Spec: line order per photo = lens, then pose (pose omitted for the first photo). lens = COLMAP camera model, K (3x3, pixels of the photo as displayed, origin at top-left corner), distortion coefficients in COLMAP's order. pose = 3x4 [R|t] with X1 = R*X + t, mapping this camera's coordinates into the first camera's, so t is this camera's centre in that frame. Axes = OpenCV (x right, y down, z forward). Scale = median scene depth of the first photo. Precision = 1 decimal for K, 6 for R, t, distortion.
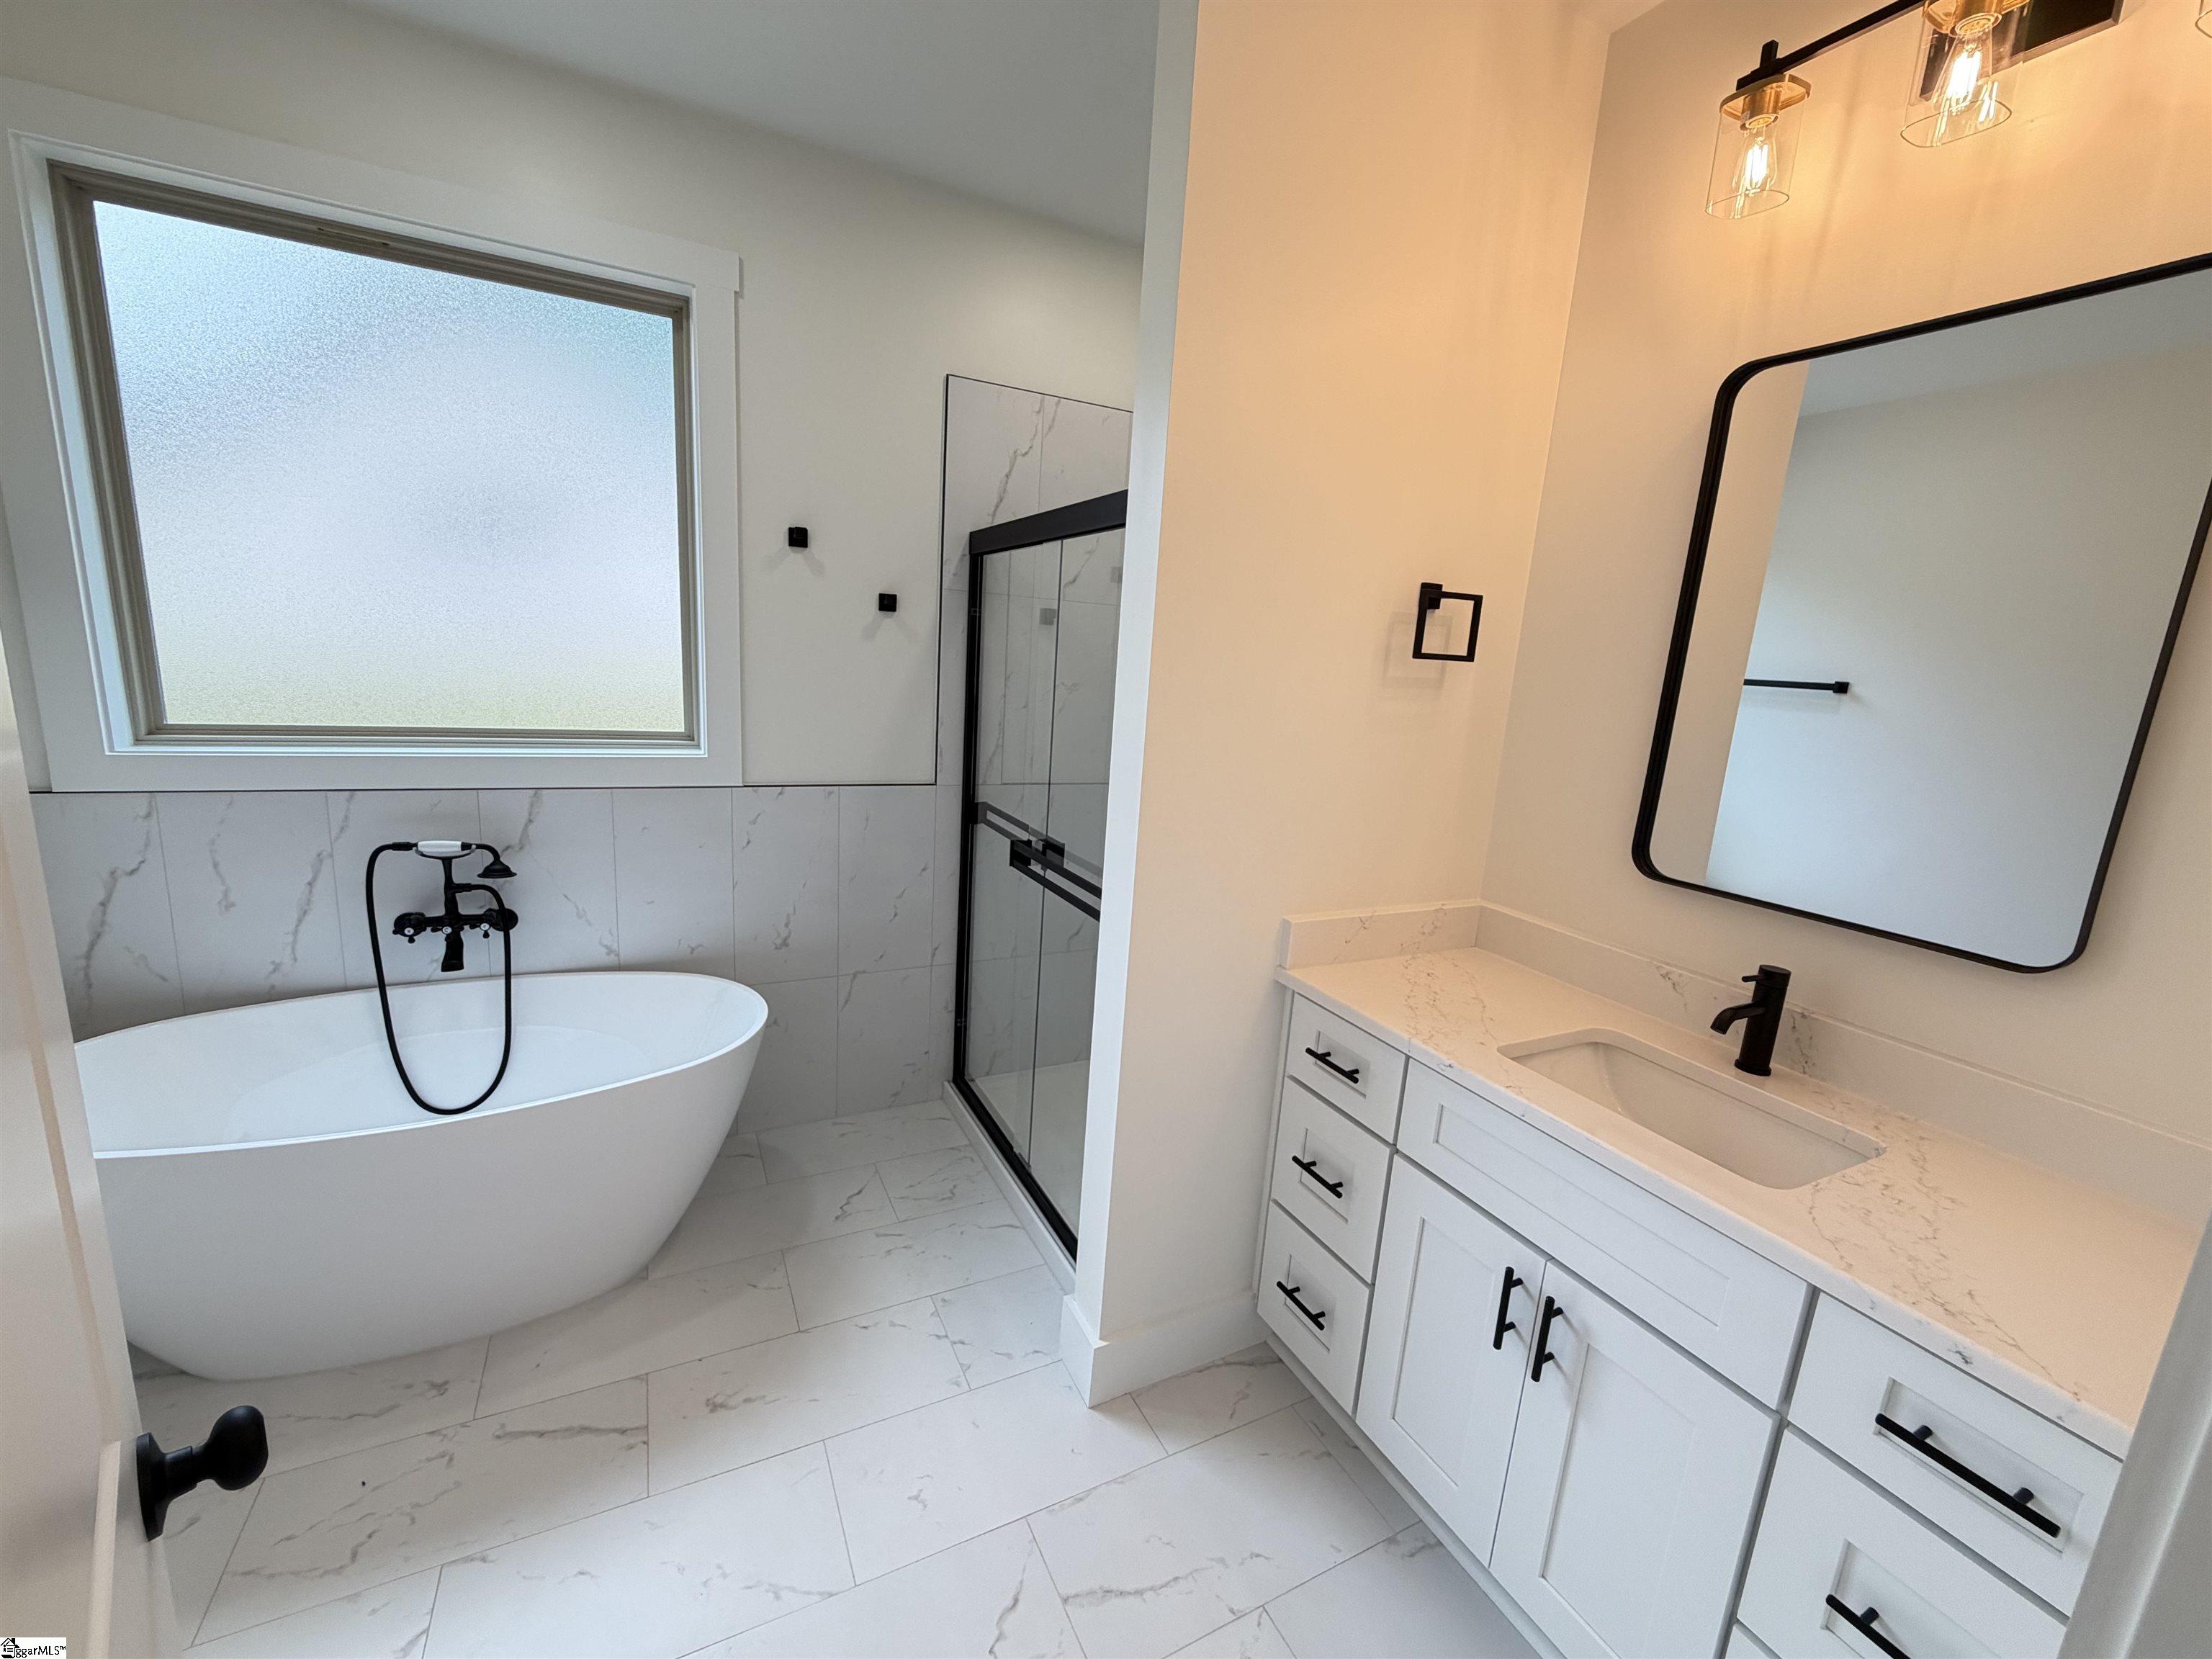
lens RADIAL K [[884.3, 0, 1101.0], [0, 884.3, 826.9], [0, 0, 1]] dist [0.000574, 0.000439]
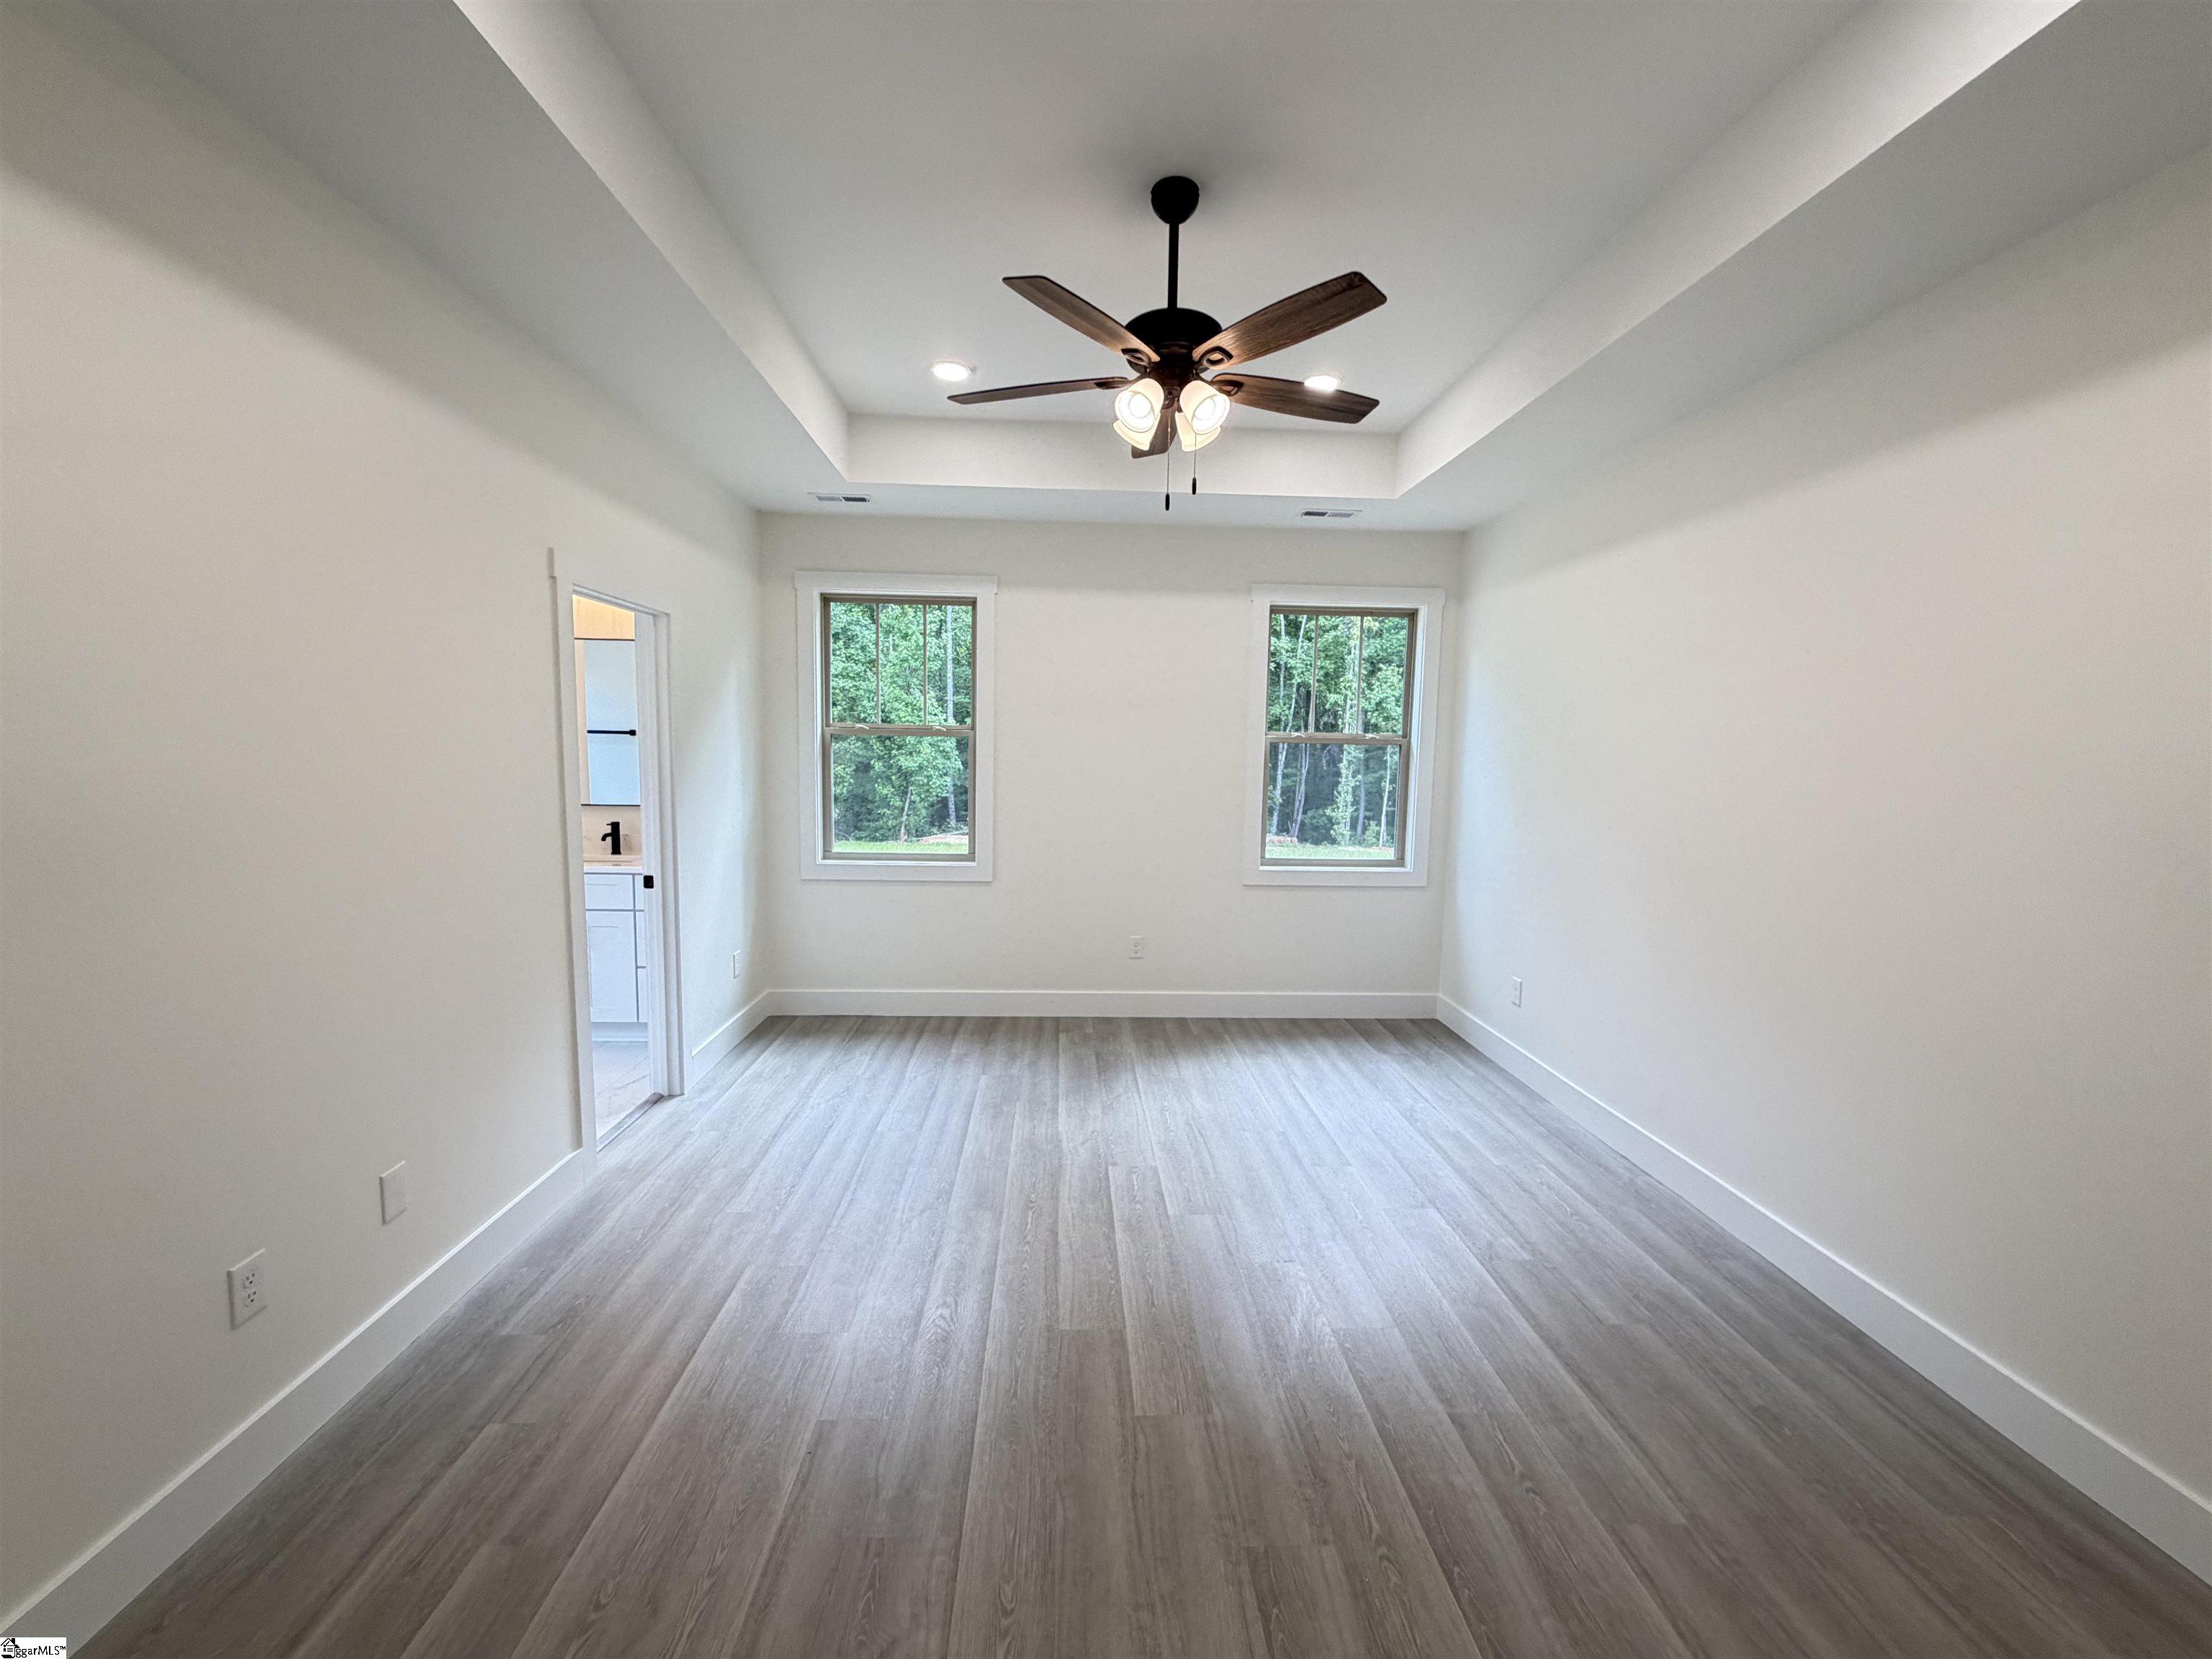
lens RADIAL K [[884.3, 0, 1101.0], [0, 884.3, 826.9], [0, 0, 1]] dist [0.000574, 0.000439]
pose [[0.412633, -0.143312, 0.899553, -1.526871], [0.182529, 0.980525, 0.072484, 0.274499], [-0.892422, 0.134285, 0.430755, -2.125050]]
